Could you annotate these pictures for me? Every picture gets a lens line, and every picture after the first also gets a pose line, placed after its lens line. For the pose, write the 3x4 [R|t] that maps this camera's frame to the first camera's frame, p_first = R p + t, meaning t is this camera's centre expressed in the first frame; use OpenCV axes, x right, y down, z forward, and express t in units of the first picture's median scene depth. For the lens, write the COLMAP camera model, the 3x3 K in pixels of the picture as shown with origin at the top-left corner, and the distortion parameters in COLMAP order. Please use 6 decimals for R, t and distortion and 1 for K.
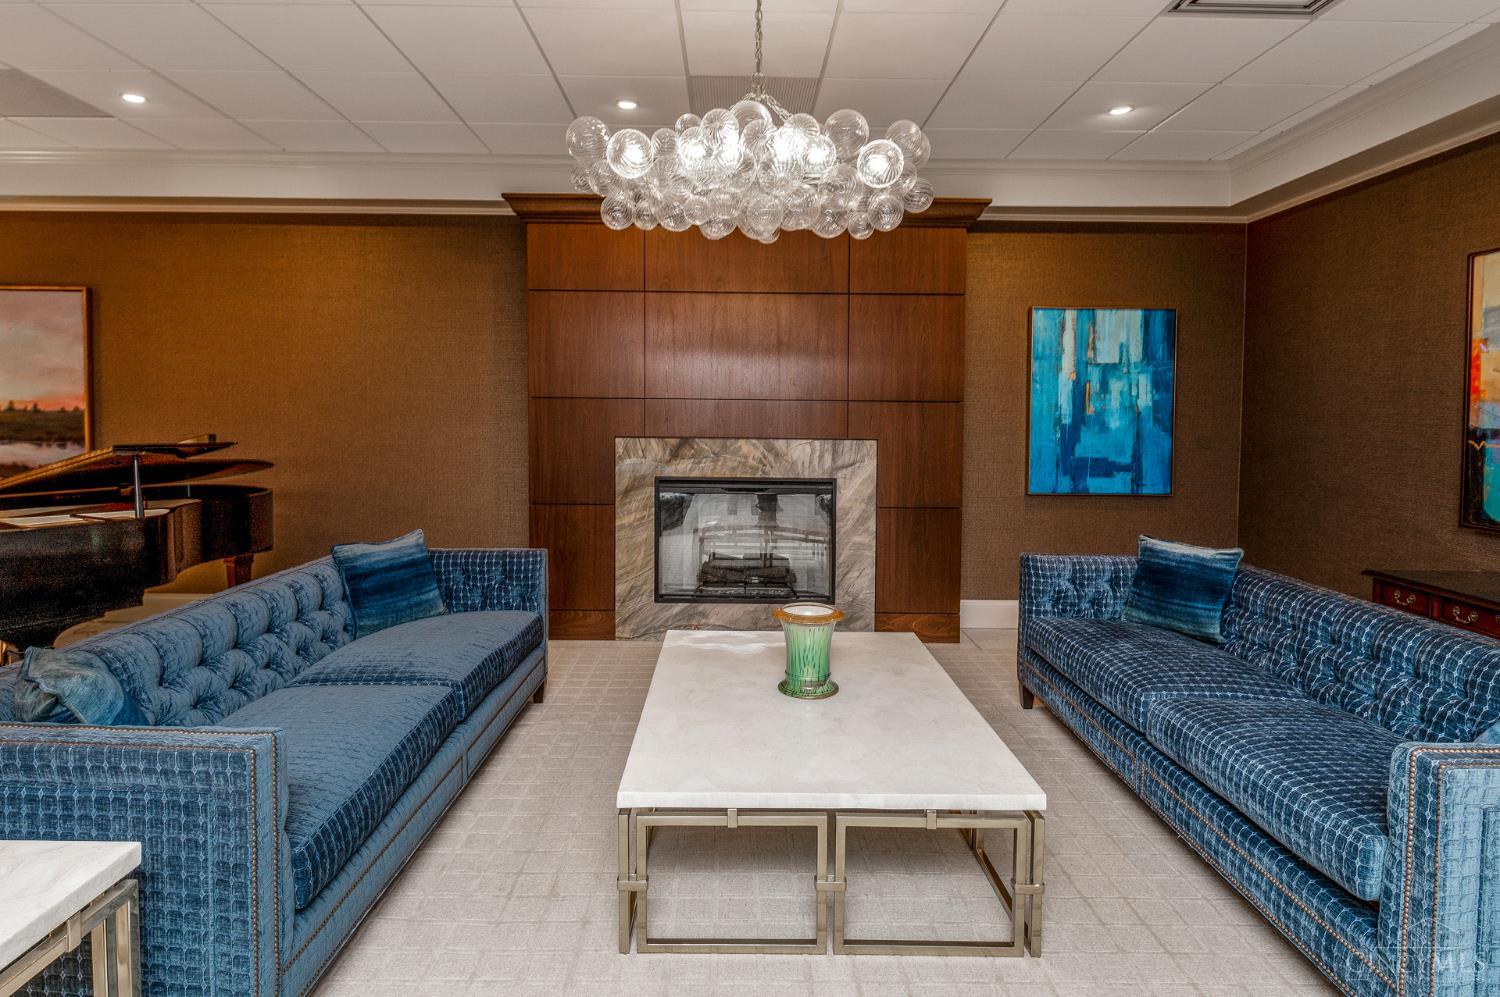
lens RADIAL K [[871.7, 0, 744.4], [0, 871.7, 440.6], [0, 0, 1]] dist [0.015179, -0.002875]
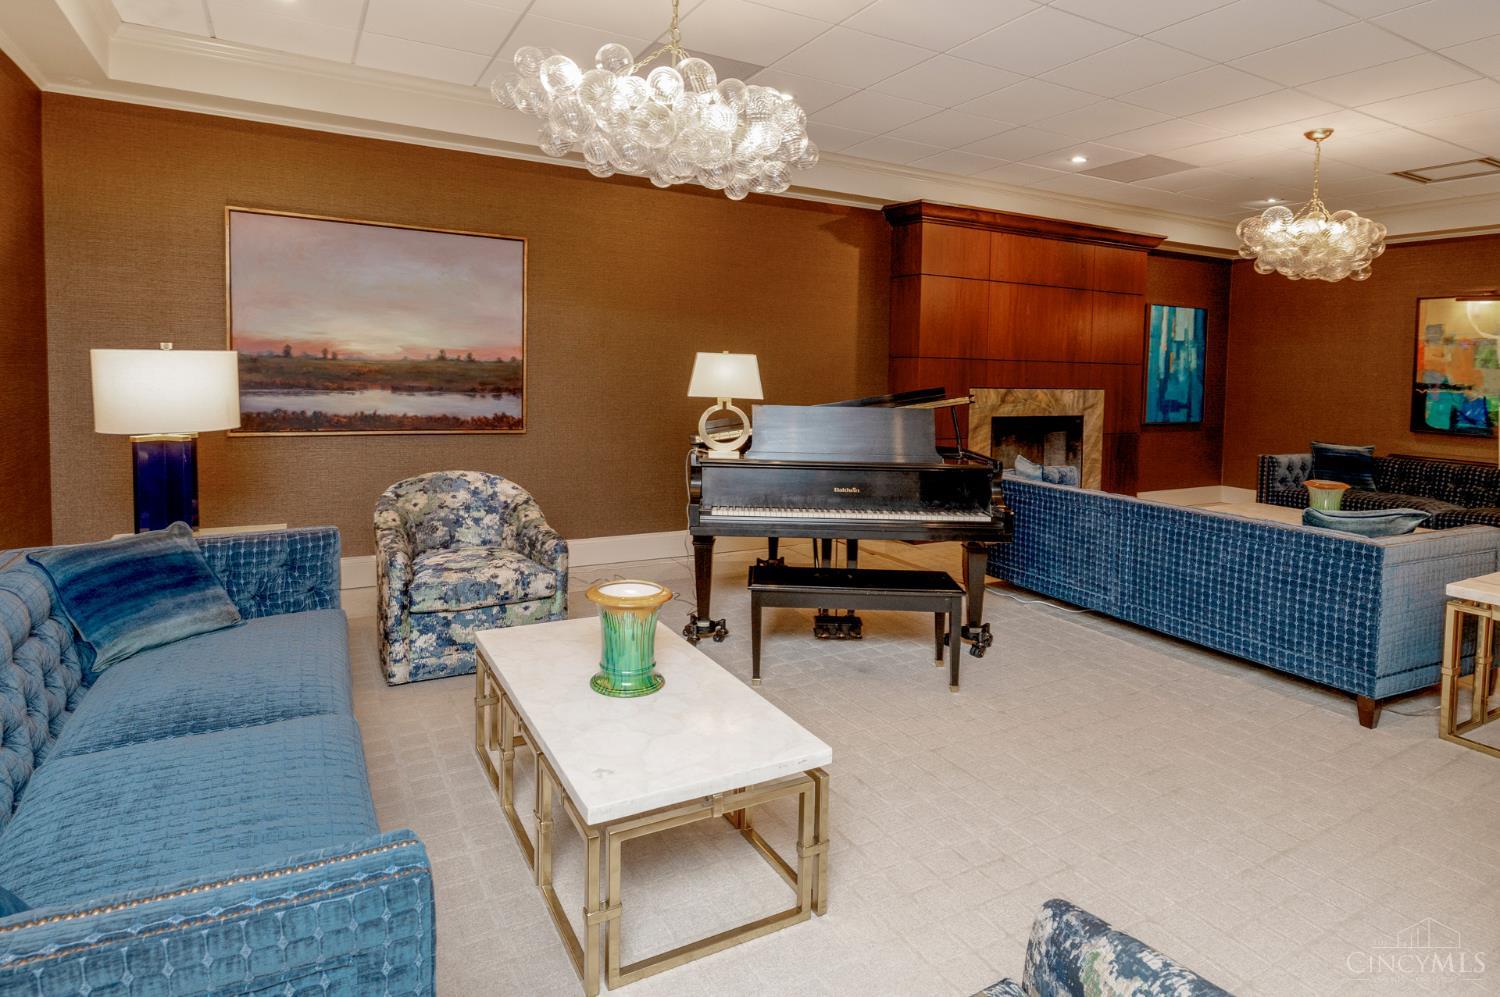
lens RADIAL K [[873.7, 0, 871.4], [0, 873.7, 403.0], [0, 0, 1]] dist [0.062441, -0.000306]
pose [[0.842886, -0.010523, 0.537989, -0.956338], [0.000843, 0.999833, 0.018236, -0.004820], [-0.538092, -0.014917, 0.842754, -0.056240]]
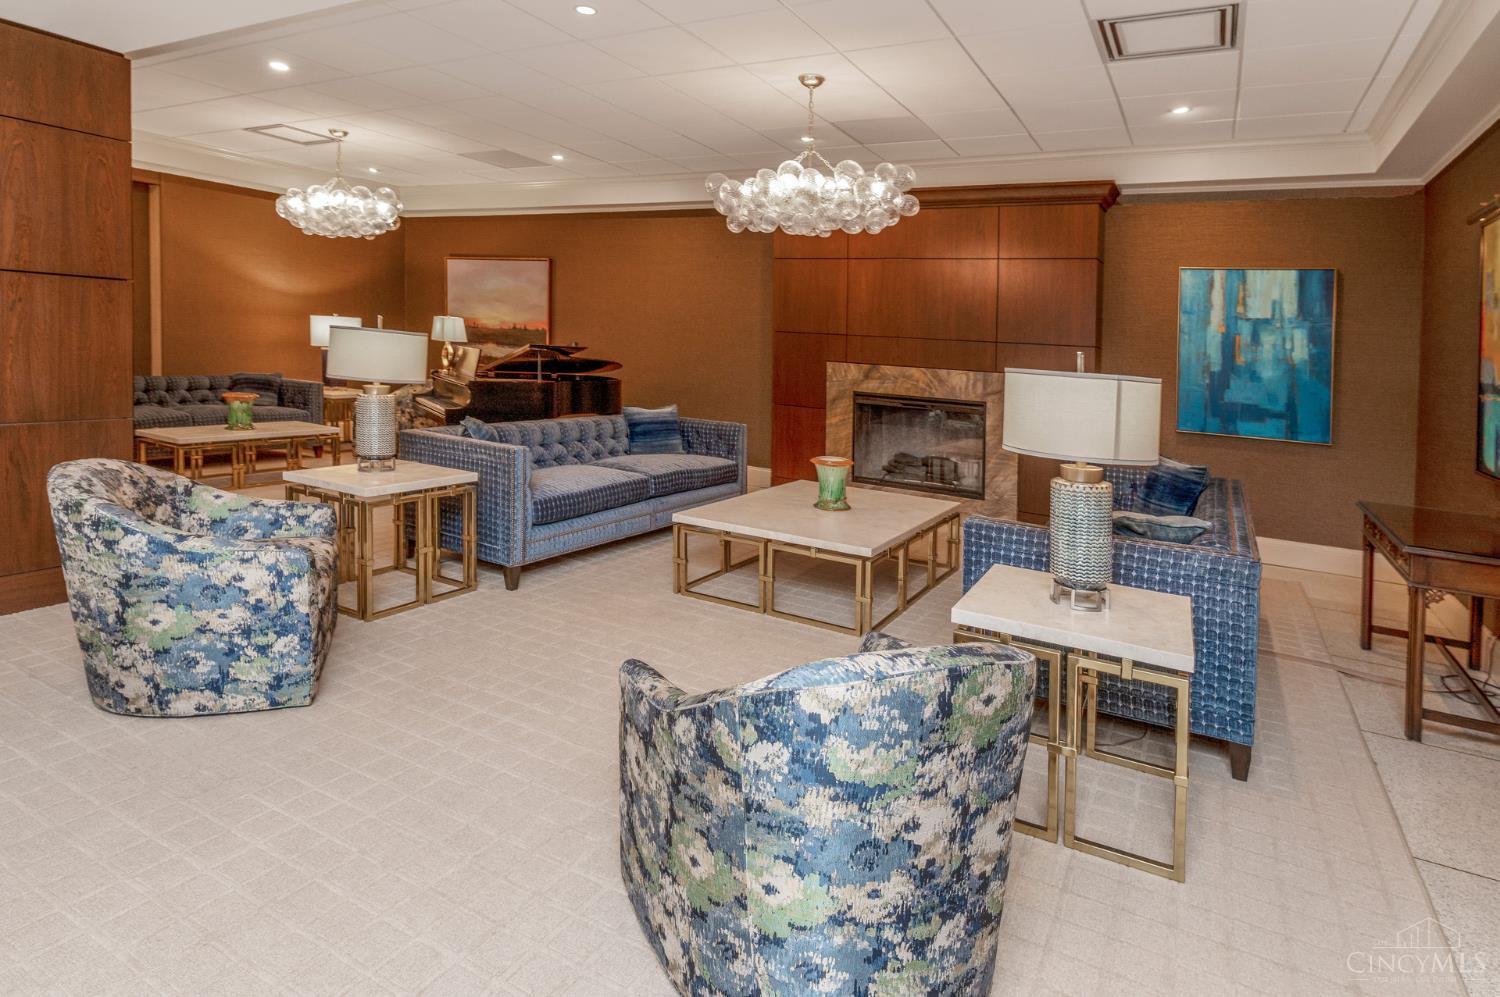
lens RADIAL K [[871.7, 0, 744.4], [0, 871.7, 440.6], [0, 0, 1]] dist [0.015179, -0.002875]
pose [[0.871758, 0.093676, -0.480898, 0.406534], [-0.065170, 0.995000, 0.075682, 0.024730], [0.485584, -0.034636, 0.873504, -0.298627]]
